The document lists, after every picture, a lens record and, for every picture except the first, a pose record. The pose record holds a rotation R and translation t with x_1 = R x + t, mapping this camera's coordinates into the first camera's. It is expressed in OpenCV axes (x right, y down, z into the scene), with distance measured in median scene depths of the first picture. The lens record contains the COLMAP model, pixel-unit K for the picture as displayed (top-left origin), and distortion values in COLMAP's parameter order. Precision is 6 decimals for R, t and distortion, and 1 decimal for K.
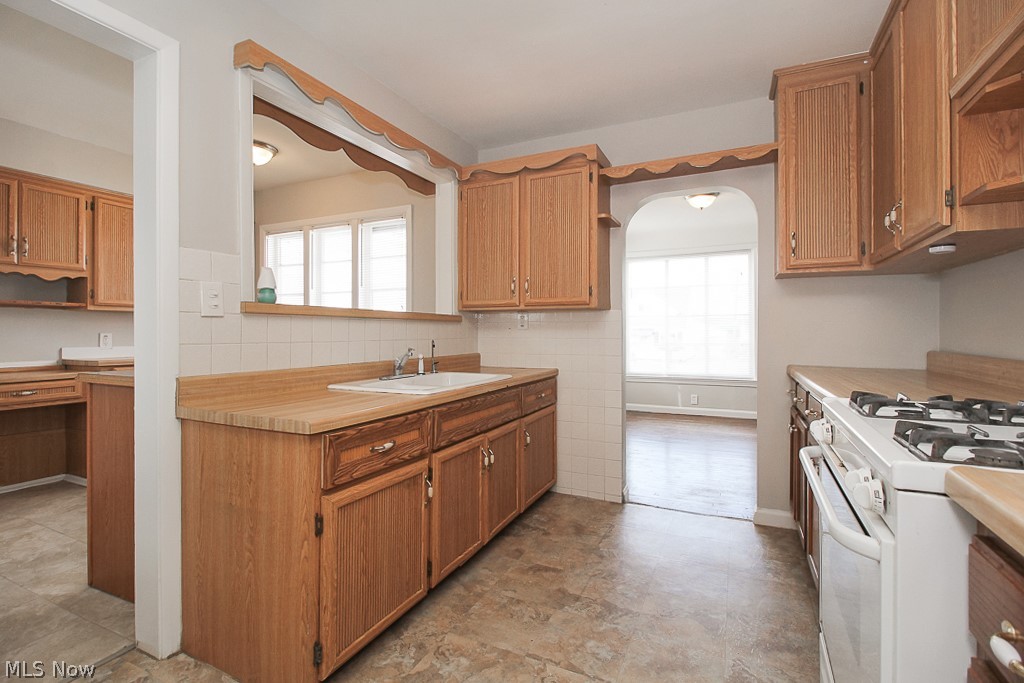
lens RADIAL K [[481.5, 0, 507.9], [0, 481.5, 325.9], [0, 0, 1]] dist [-0.003875, -0.000209]
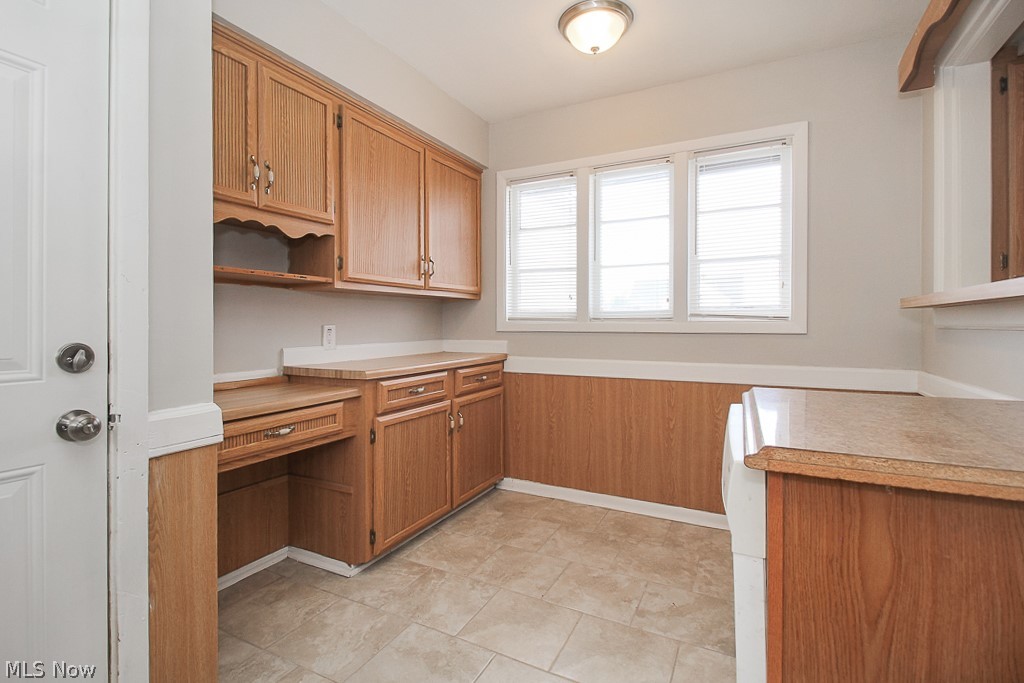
lens RADIAL K [[492.6, 0, 508.2], [0, 492.6, 319.3], [0, 0, 1]] dist [0.023762, -0.000074]
pose [[0.999459, 0.001439, -0.032872, -0.626587], [-0.001131, 0.999955, 0.009375, 0.000595], [0.032884, -0.009333, 0.999416, 0.365227]]
